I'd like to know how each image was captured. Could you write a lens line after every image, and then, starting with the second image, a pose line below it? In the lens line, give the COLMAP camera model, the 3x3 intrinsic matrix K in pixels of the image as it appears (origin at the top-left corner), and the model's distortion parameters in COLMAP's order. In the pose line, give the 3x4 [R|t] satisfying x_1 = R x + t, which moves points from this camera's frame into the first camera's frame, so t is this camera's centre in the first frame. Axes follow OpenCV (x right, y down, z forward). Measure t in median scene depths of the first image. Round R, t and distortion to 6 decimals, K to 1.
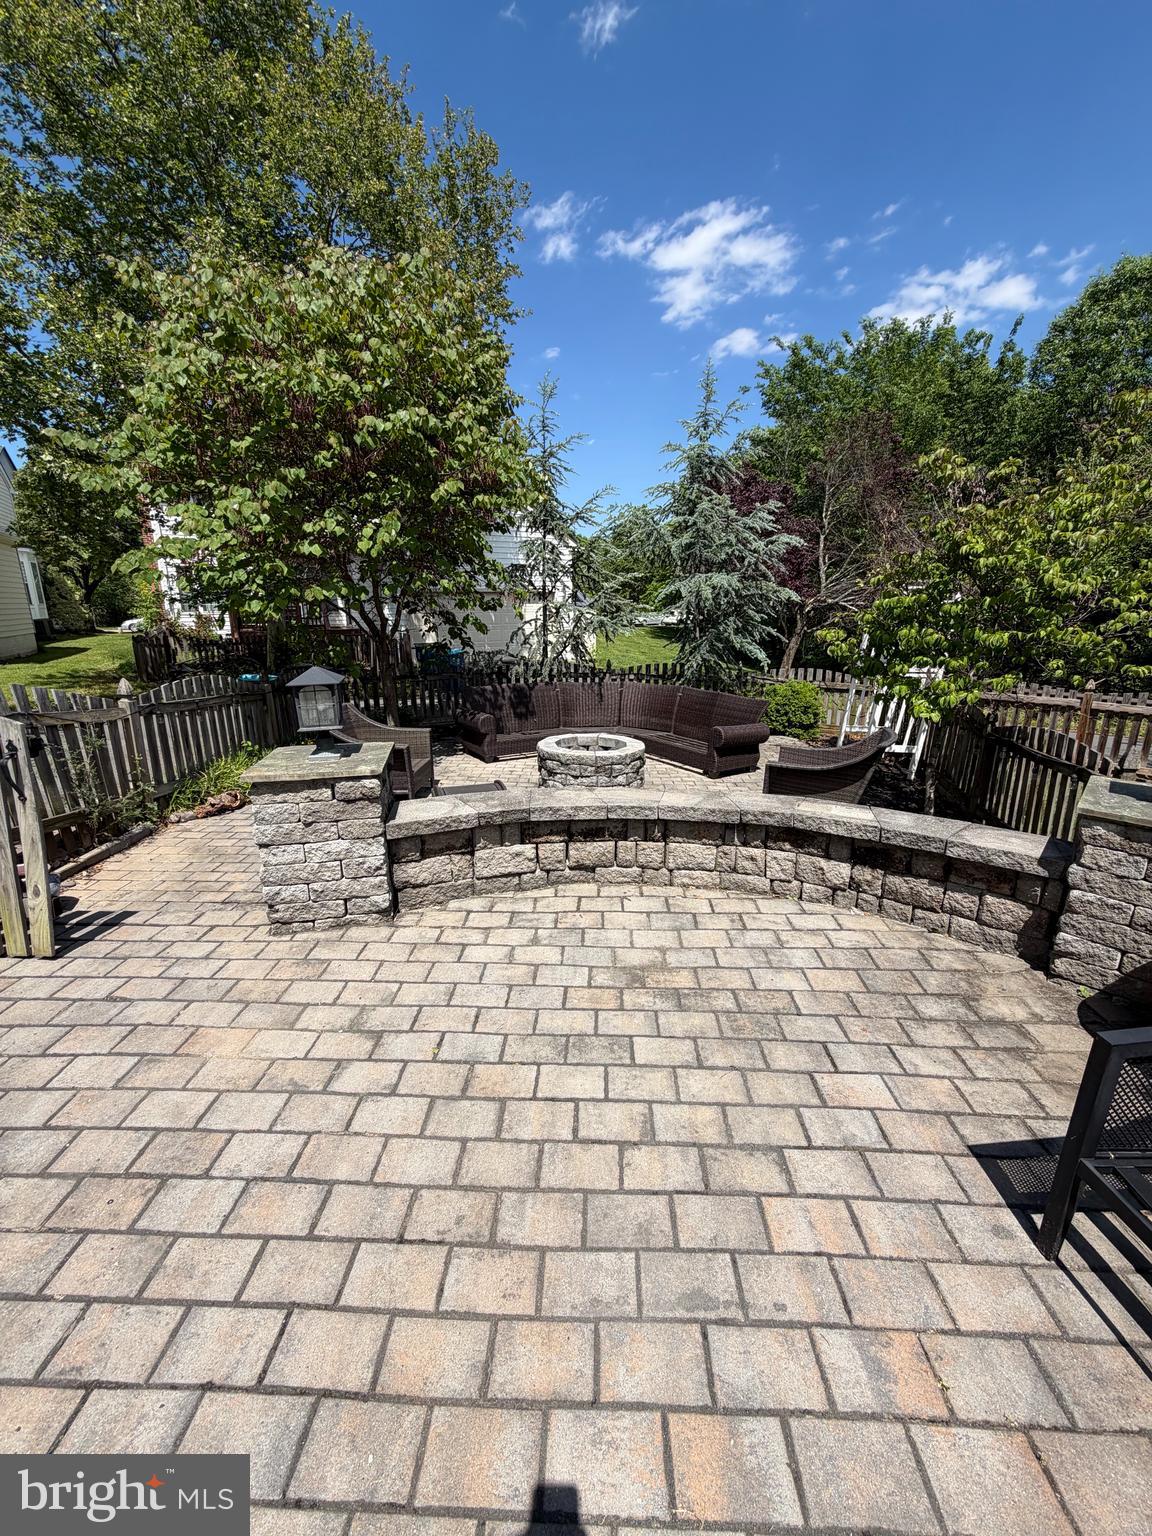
lens RADIAL K [[622.6, 0, 576.0], [0, 622.6, 768.0], [0, 0, 1]] dist [0.001154, 0.000180]
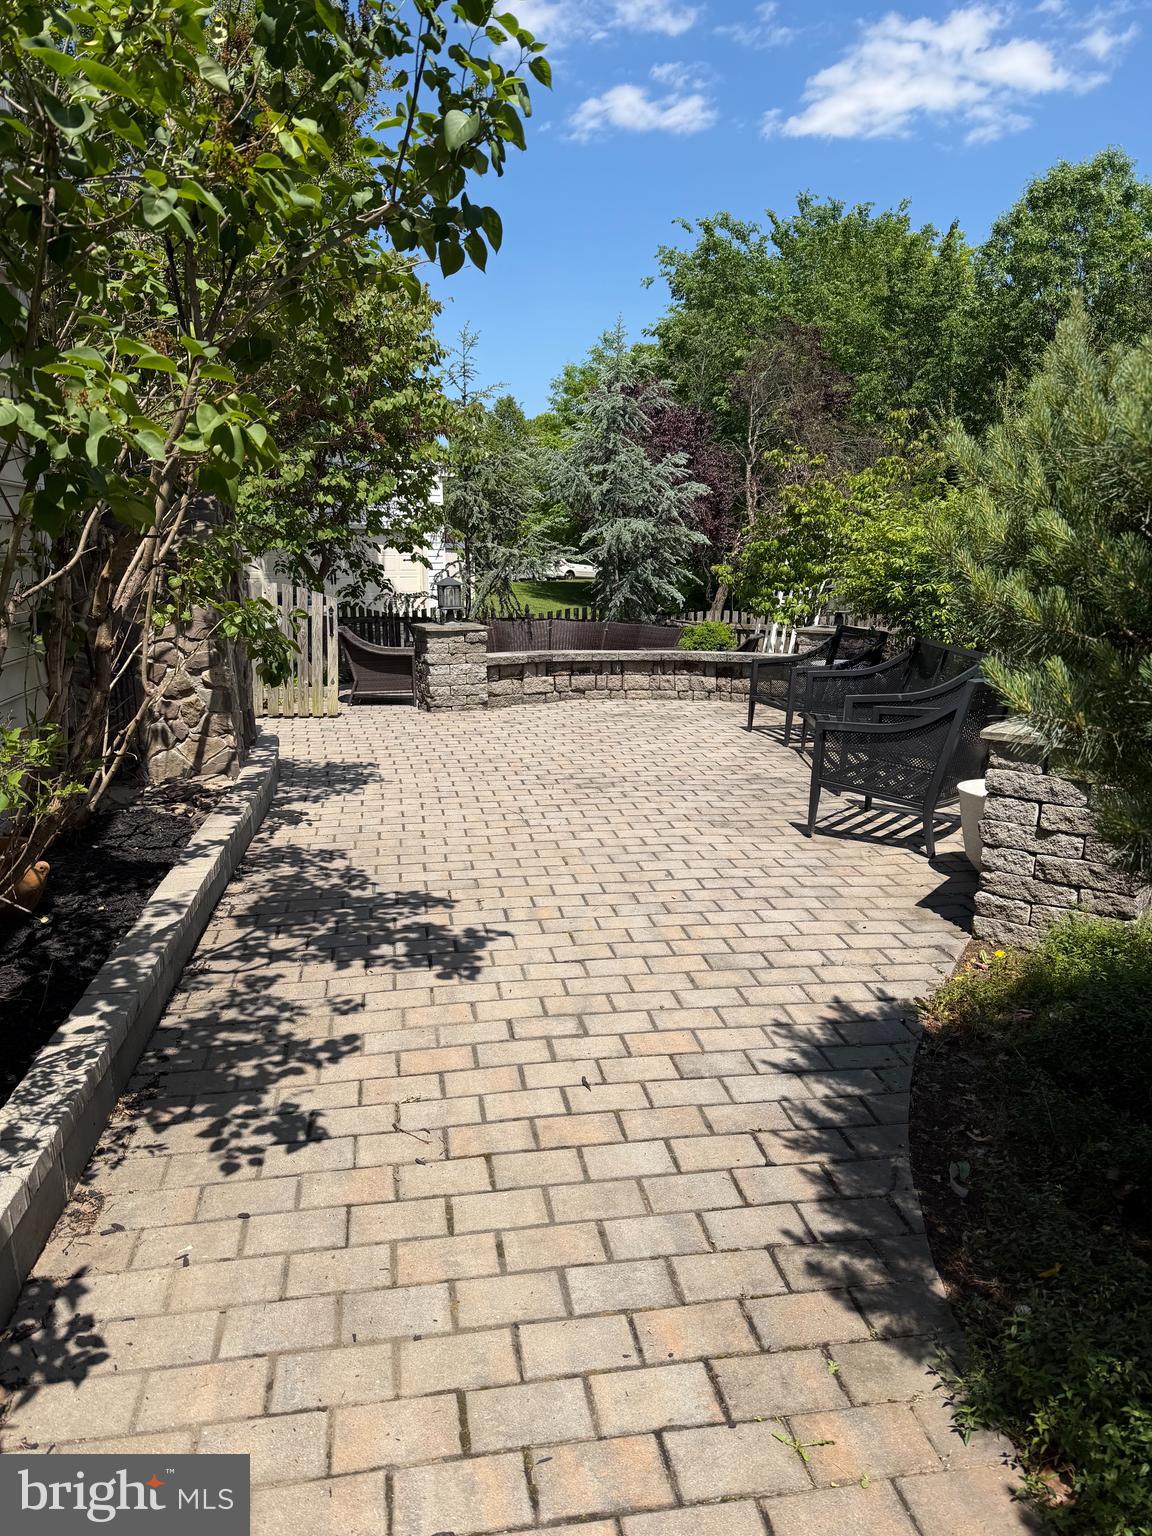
lens RADIAL K [[1057.0, 0, 576.0], [0, 1057.0, 768.0], [0, 0, 1]] dist [0.228849, -0.388716]
pose [[0.984534, -0.030695, 0.172483, -0.214591], [0.039846, 0.997962, -0.049844, 0.215538], [-0.170602, 0.055946, 0.983751, -0.813448]]
